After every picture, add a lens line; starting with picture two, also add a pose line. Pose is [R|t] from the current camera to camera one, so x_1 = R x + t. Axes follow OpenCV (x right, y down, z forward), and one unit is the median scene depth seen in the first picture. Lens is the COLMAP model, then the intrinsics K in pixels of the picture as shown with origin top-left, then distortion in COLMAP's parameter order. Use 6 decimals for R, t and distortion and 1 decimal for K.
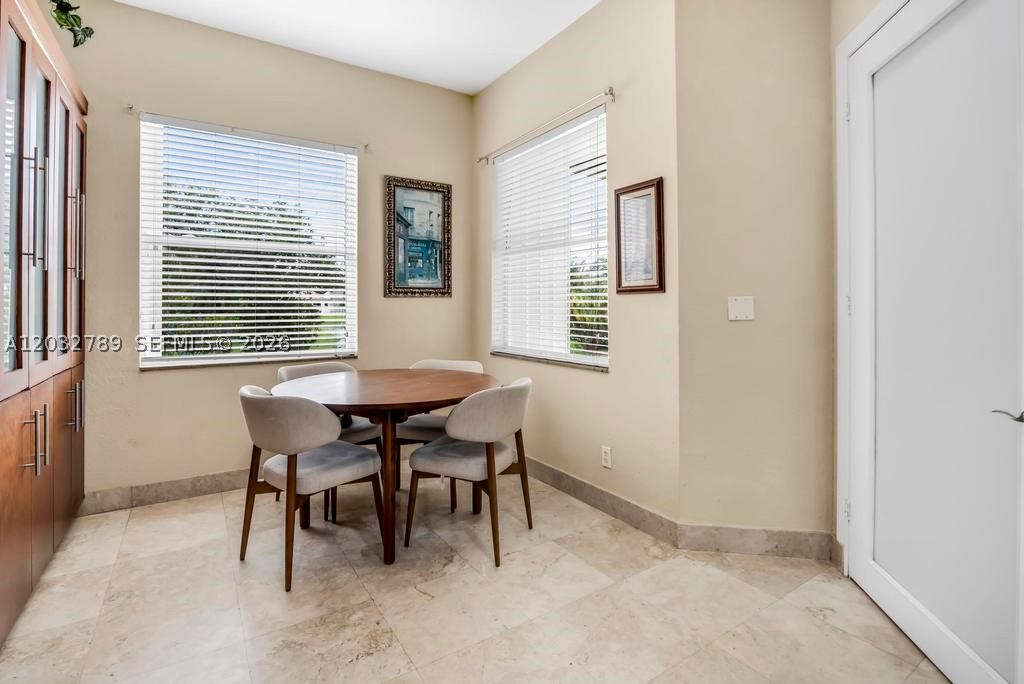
lens RADIAL K [[491.0, 0, 518.1], [0, 491.0, 305.7], [0, 0, 1]] dist [-0.017933, 0.000728]
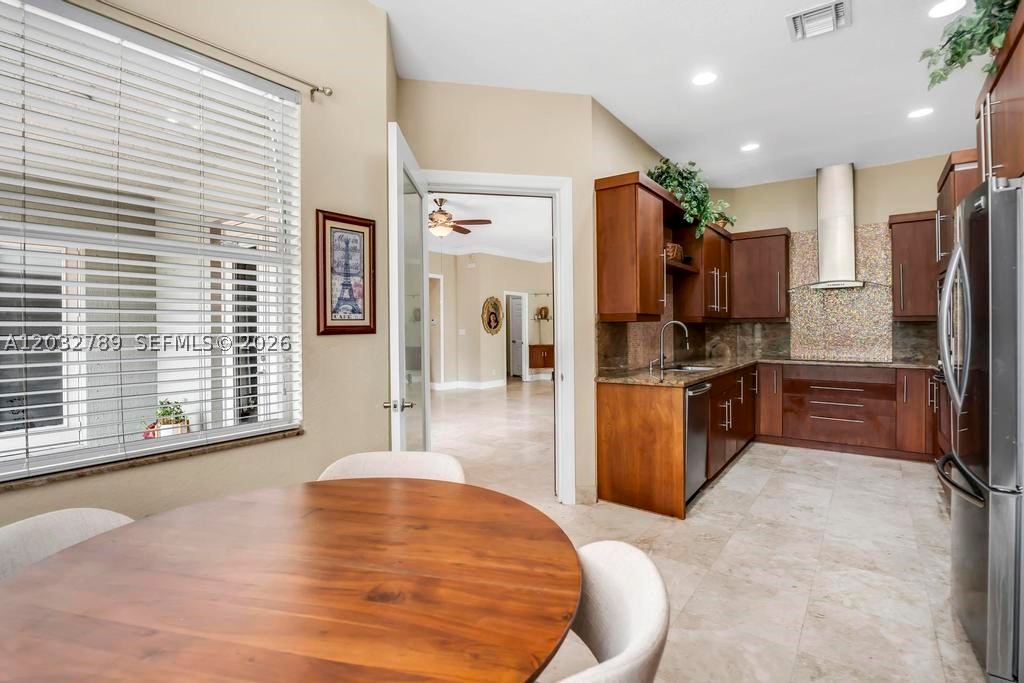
lens RADIAL K [[493.5, 0, 511.1], [0, 493.5, 326.3], [0, 0, 1]] dist [-0.020191, 0.000418]
pose [[-0.342351, 0.000627, 0.939572, -0.512407], [0.006559, 0.999977, 0.001722, -0.027809], [-0.939549, 0.006752, -0.342347, 0.719306]]
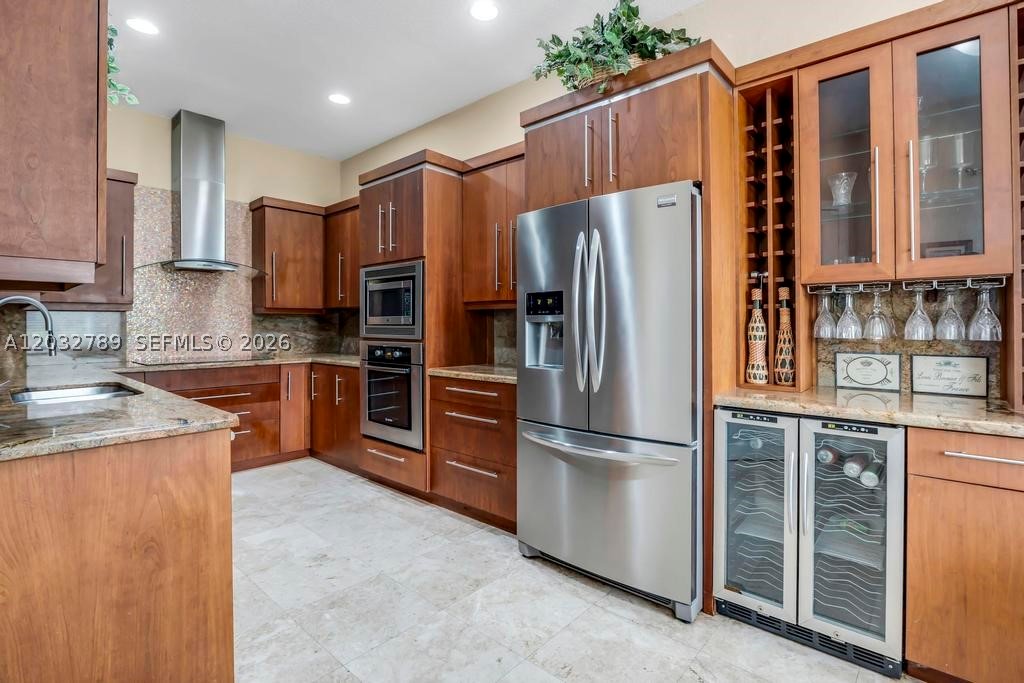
lens RADIAL K [[481.6, 0, 517.4], [0, 481.6, 324.6], [0, 0, 1]] dist [-0.021026, 0.000130]
pose [[-0.962896, -0.000582, -0.269874, 0.064400], [-0.000095, 0.999998, -0.001817, -0.004094], [0.269874, -0.001724, -0.962894, 0.599955]]
